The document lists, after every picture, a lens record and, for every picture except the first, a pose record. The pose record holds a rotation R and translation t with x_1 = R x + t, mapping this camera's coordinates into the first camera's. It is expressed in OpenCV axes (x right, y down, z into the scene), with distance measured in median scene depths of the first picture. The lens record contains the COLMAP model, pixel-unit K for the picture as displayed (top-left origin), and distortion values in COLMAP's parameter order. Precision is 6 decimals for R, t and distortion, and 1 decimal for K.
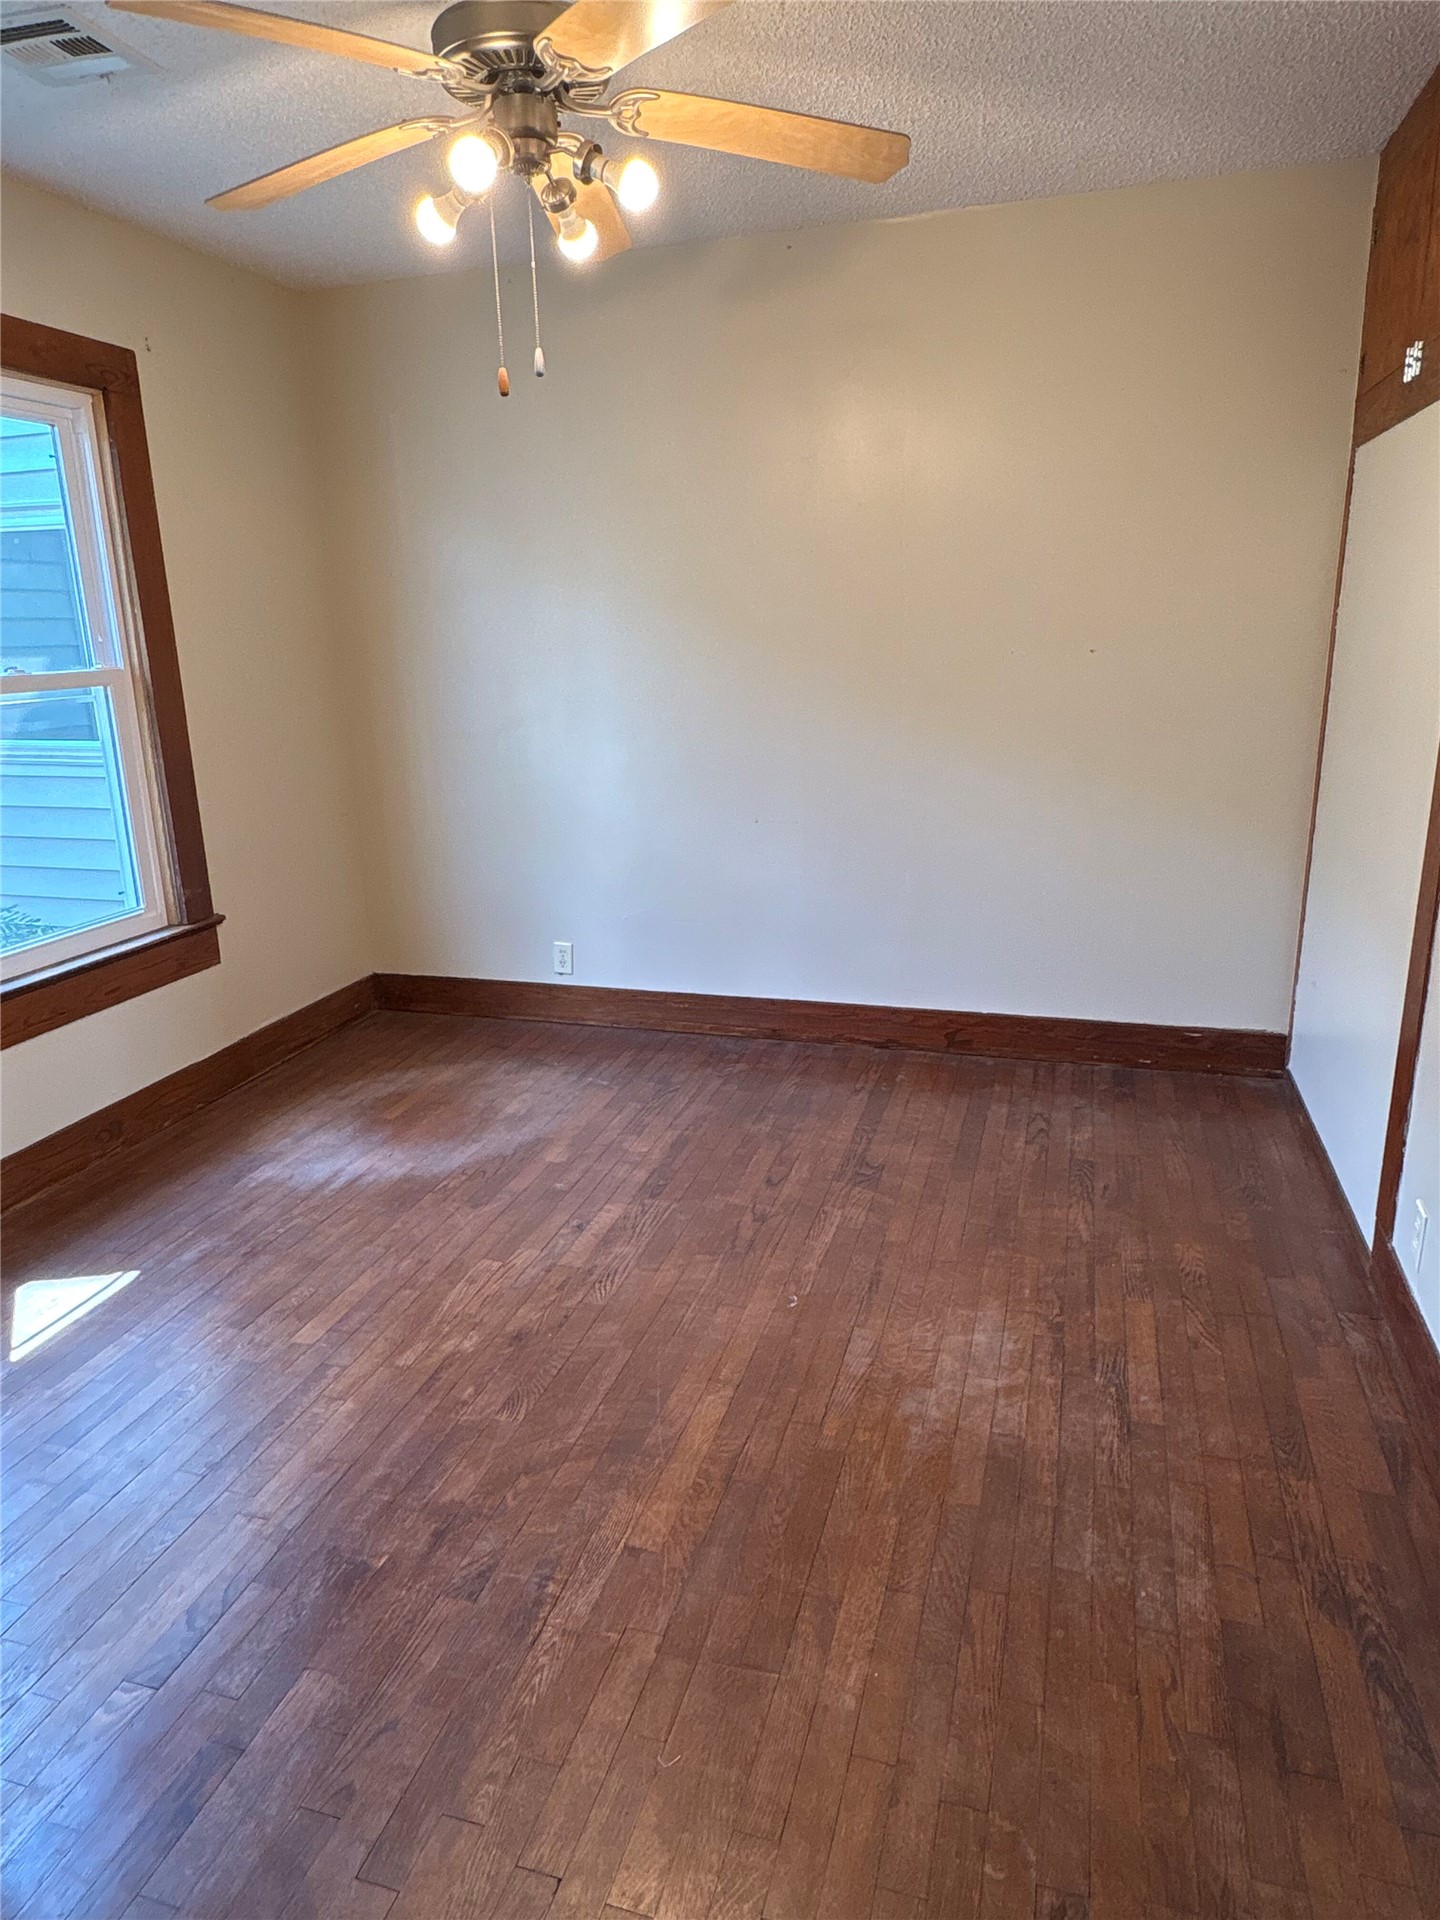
lens RADIAL K [[1203.1, 0, 720.0], [0, 1203.1, 960.0], [0, 0, 1]] dist [0.000625, 0.002013]
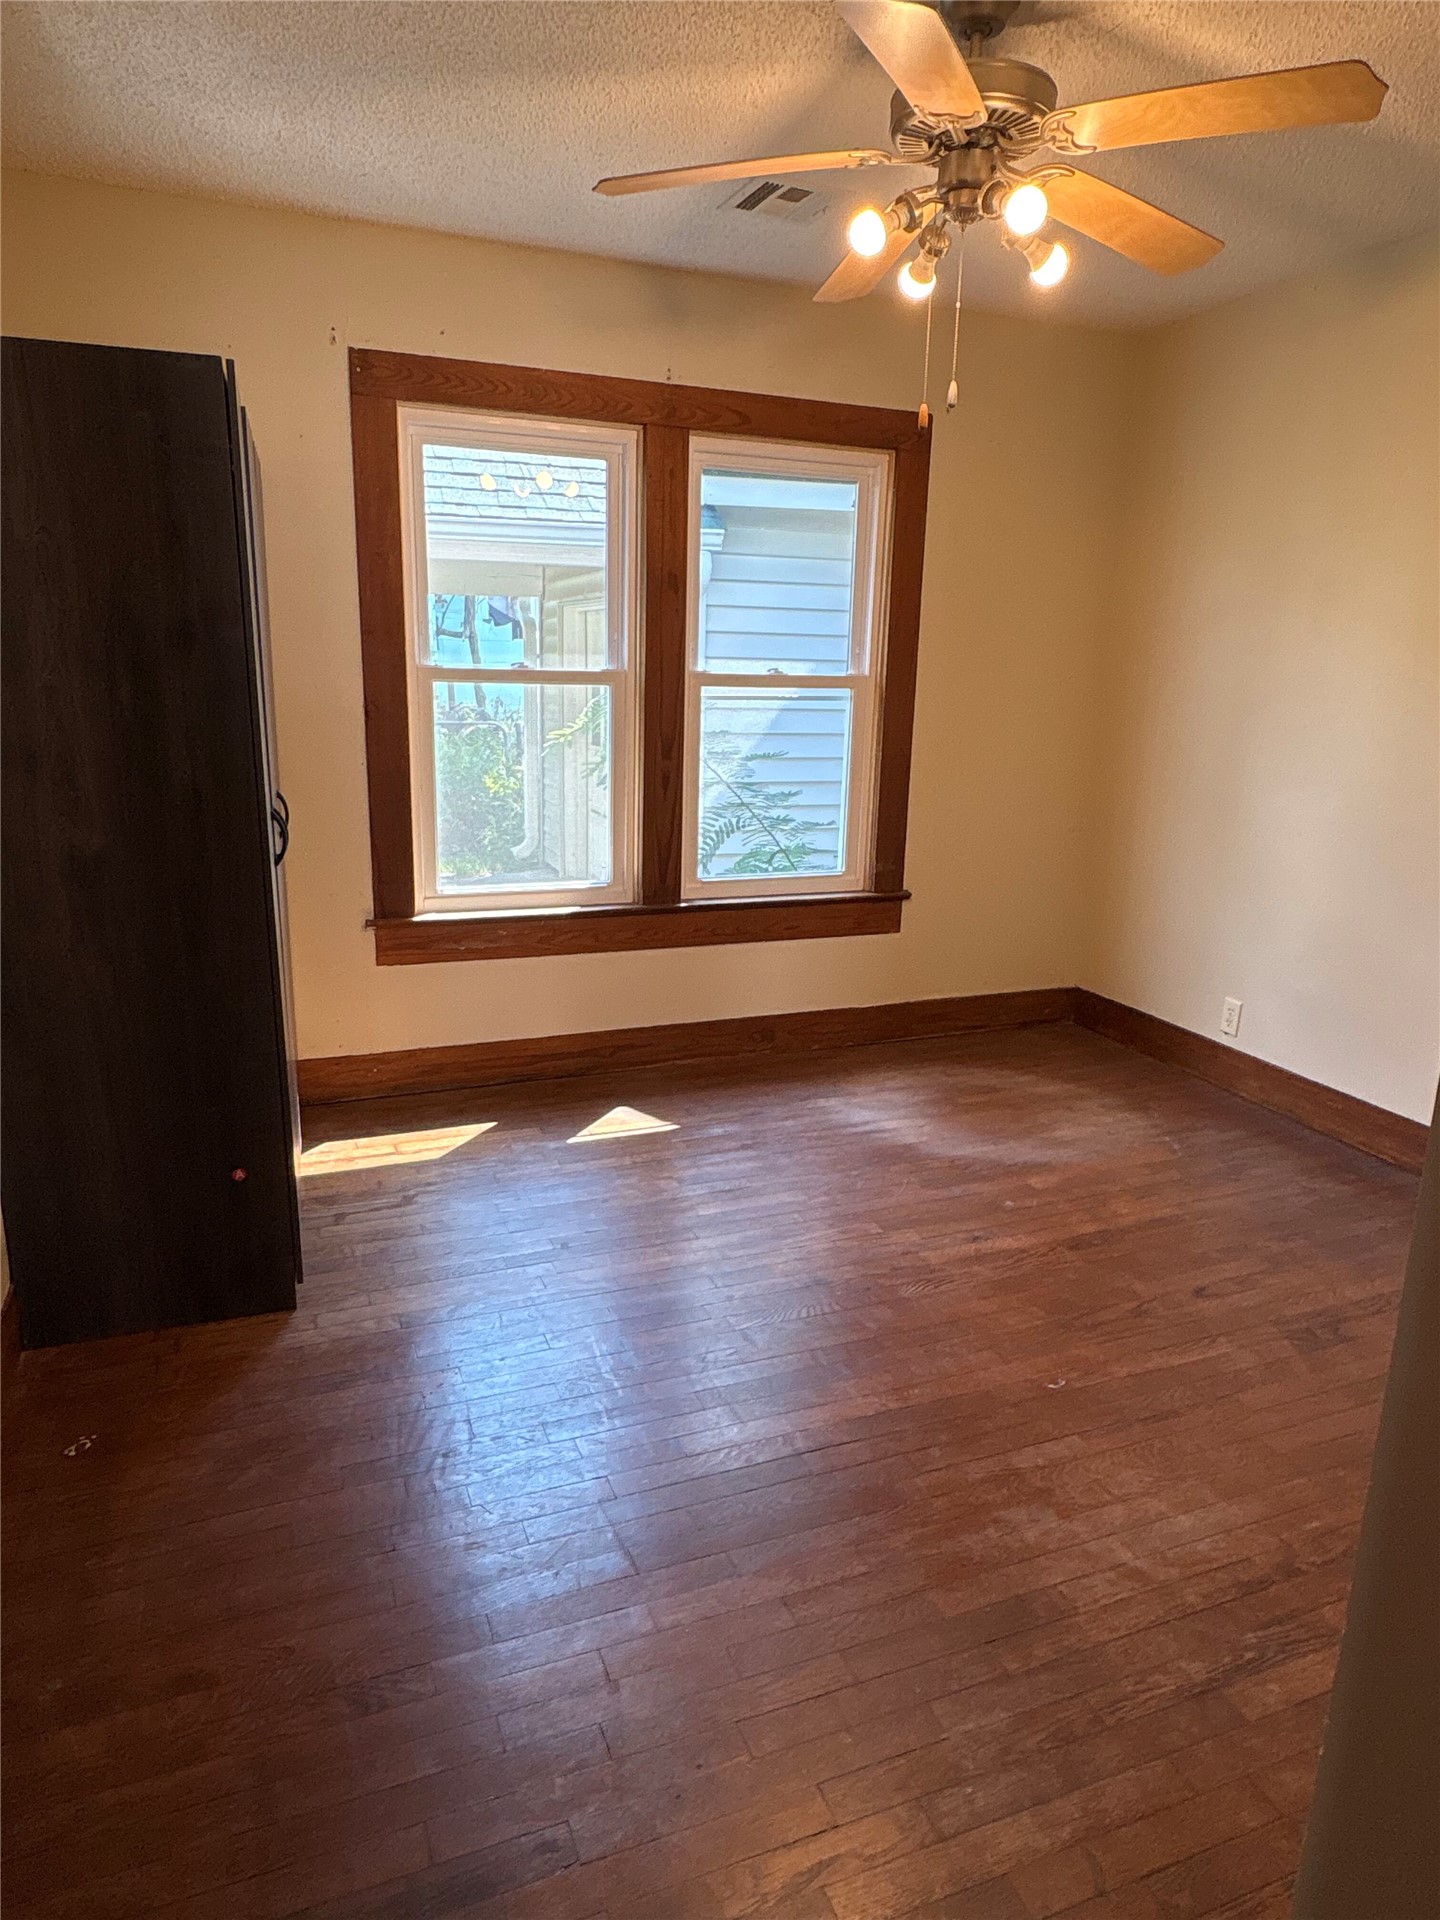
lens RADIAL K [[1203.7, 0, 720.0], [0, 1203.7, 960.0], [0, 0, 1]] dist [0.006606, 0.000934]
pose [[0.615843, 0.228541, -0.753994, 0.401619], [-0.251813, 0.963903, 0.086491, -0.031720], [0.746543, 0.136601, 0.651163, 0.131875]]
